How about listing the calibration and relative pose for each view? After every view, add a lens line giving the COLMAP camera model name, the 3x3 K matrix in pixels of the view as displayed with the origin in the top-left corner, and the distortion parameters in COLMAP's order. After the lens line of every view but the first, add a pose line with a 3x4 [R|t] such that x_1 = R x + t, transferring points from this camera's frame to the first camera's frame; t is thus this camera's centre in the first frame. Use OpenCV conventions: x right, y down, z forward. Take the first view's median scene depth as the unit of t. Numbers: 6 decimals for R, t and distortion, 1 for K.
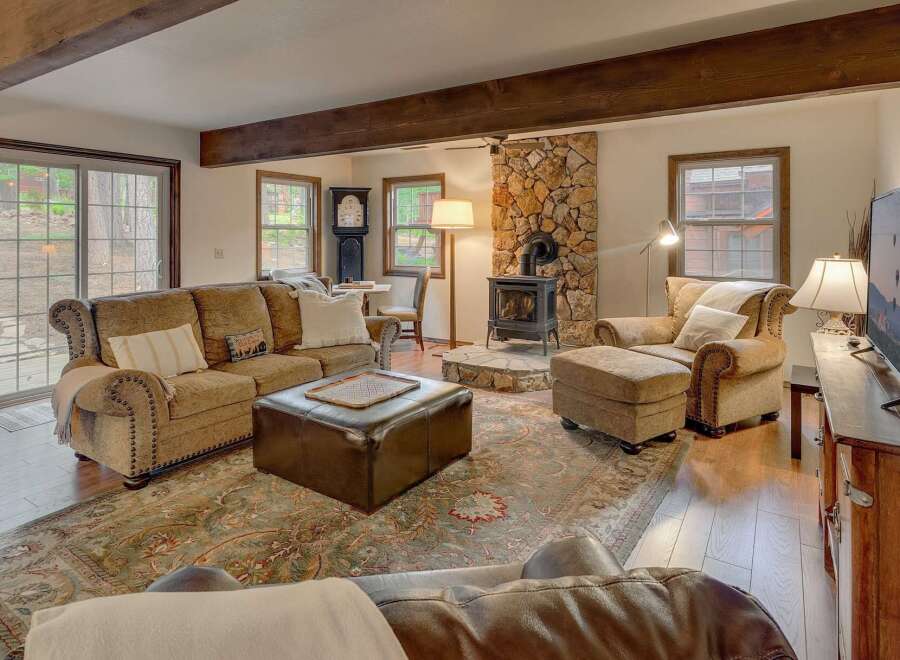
lens RADIAL K [[526.4, 0, 450.6], [0, 526.4, 238.1], [0, 0, 1]] dist [0.000616, -0.000092]
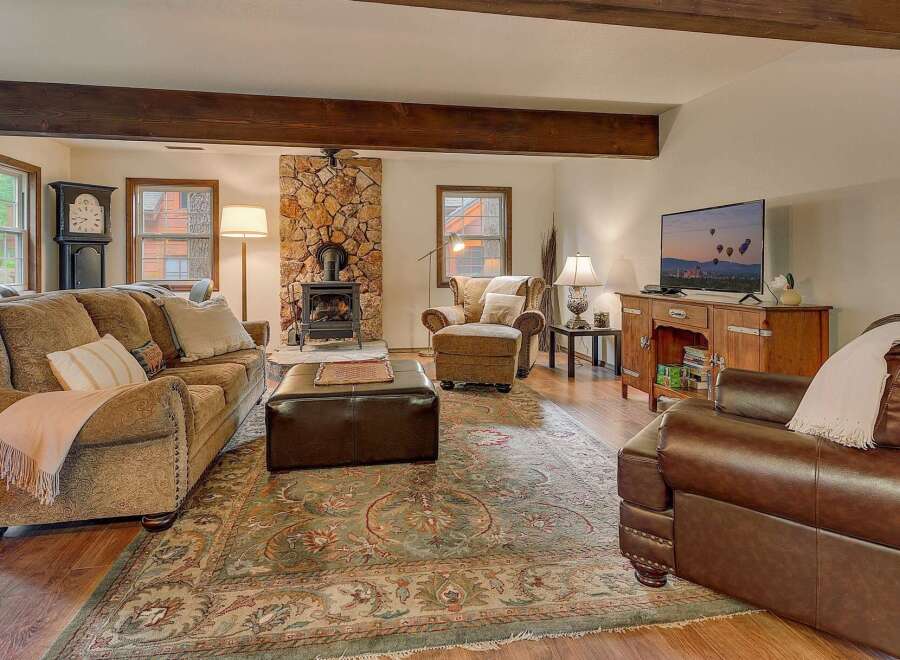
lens RADIAL K [[500.5, 0, 445.5], [0, 500.5, 267.2], [0, 0, 1]] dist [-0.003834, -0.000506]
pose [[0.728531, -0.006435, 0.684982, -0.390048], [0.006123, 0.999977, 0.002882, 0.040086], [-0.684985, 0.002094, 0.728554, 0.078048]]
